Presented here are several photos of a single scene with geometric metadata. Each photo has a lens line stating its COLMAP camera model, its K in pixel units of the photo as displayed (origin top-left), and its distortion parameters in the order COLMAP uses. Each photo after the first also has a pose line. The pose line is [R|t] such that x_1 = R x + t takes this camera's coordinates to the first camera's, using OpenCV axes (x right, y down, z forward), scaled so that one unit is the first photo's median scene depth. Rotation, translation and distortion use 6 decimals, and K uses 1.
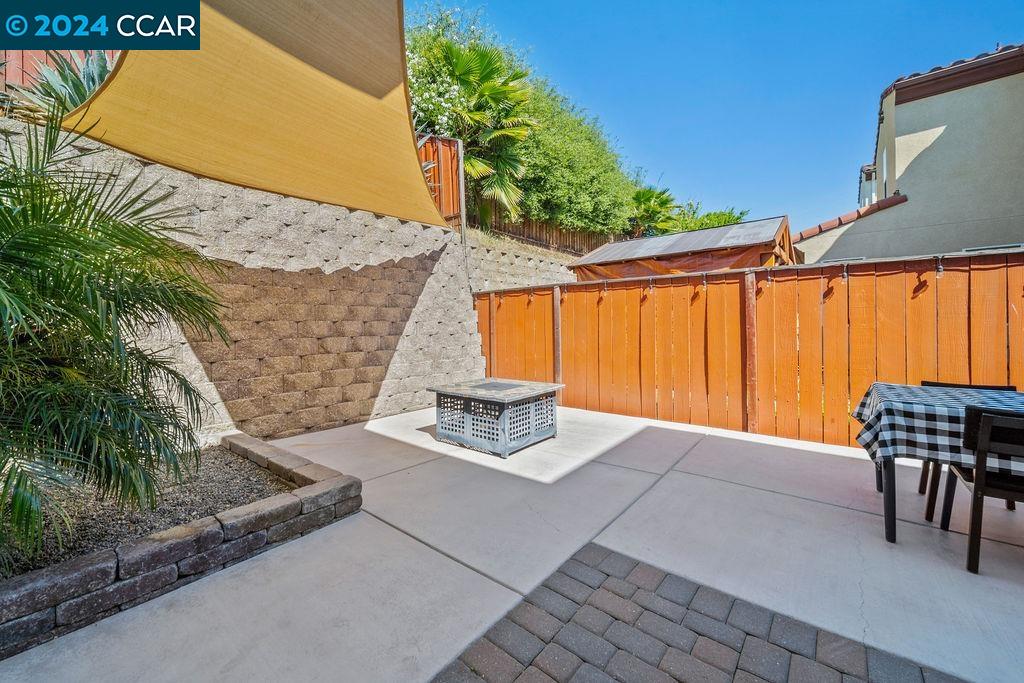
lens RADIAL K [[396.5, 0, 490.5], [0, 396.5, 327.9], [0, 0, 1]] dist [-0.000366, -0.000160]
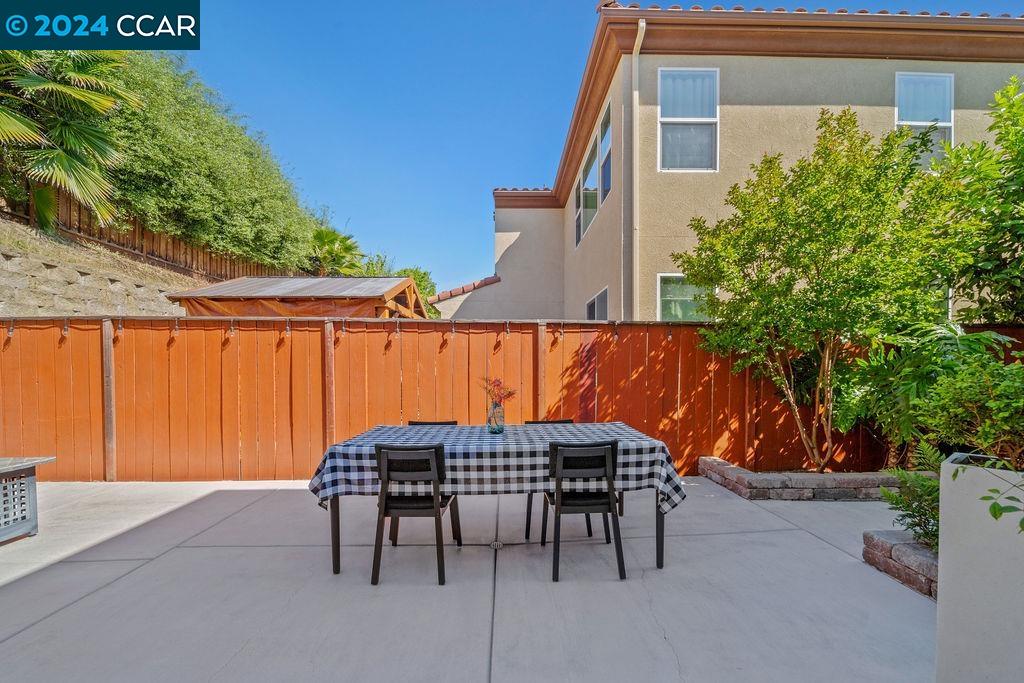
lens RADIAL K [[397.0, 0, 512.5], [0, 397.0, 379.4], [0, 0, 1]] dist [-0.000303, -0.000480]
pose [[0.742558, -0.006500, 0.669751, 0.164610], [-0.002536, 0.999918, 0.012517, -0.003195], [-0.669777, -0.010993, 0.742481, -0.035590]]
